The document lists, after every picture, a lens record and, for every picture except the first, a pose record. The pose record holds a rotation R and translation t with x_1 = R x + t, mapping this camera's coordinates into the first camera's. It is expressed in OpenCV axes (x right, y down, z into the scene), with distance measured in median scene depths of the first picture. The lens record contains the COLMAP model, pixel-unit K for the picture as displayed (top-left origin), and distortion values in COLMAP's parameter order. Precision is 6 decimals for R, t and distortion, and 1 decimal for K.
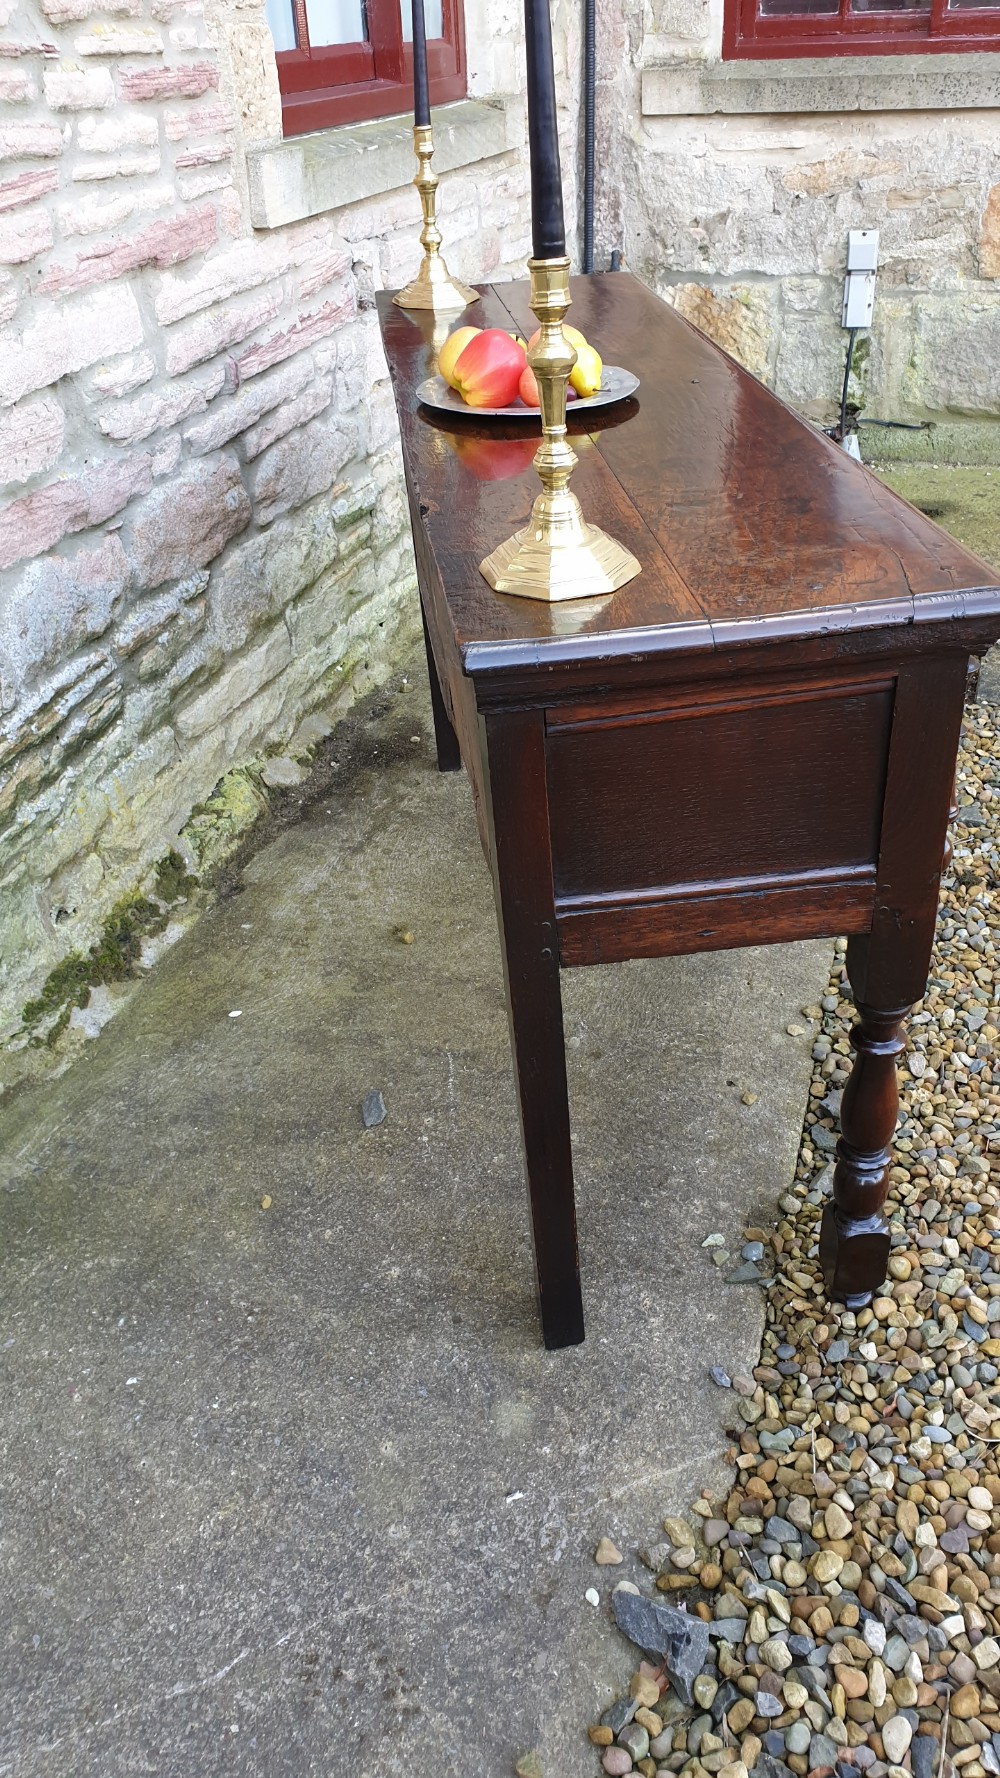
lens RADIAL K [[1409.8, 0, 545.0], [0, 1409.8, 887.1], [0, 0, 1]] dist [0.011190, 0.003990]
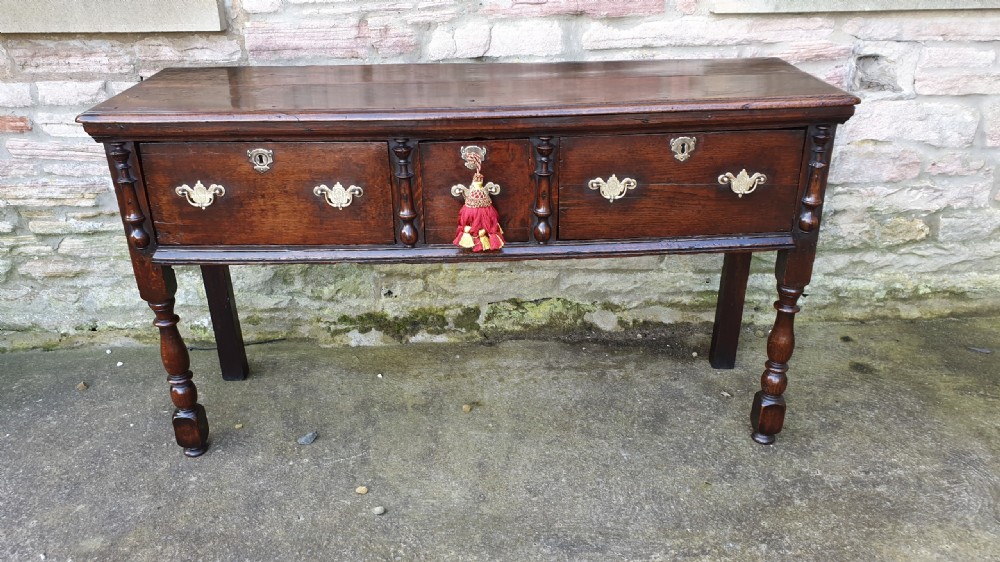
lens RADIAL K [[781.3, 0, 500.3], [0, 781.3, 285.0], [0, 0, 1]] dist [0.010656, 0.000709]
pose [[0.327990, 0.434714, -0.838717, 0.666507], [-0.505310, 0.830875, 0.233042, -0.340547], [0.798176, 0.347376, 0.492184, 0.560318]]
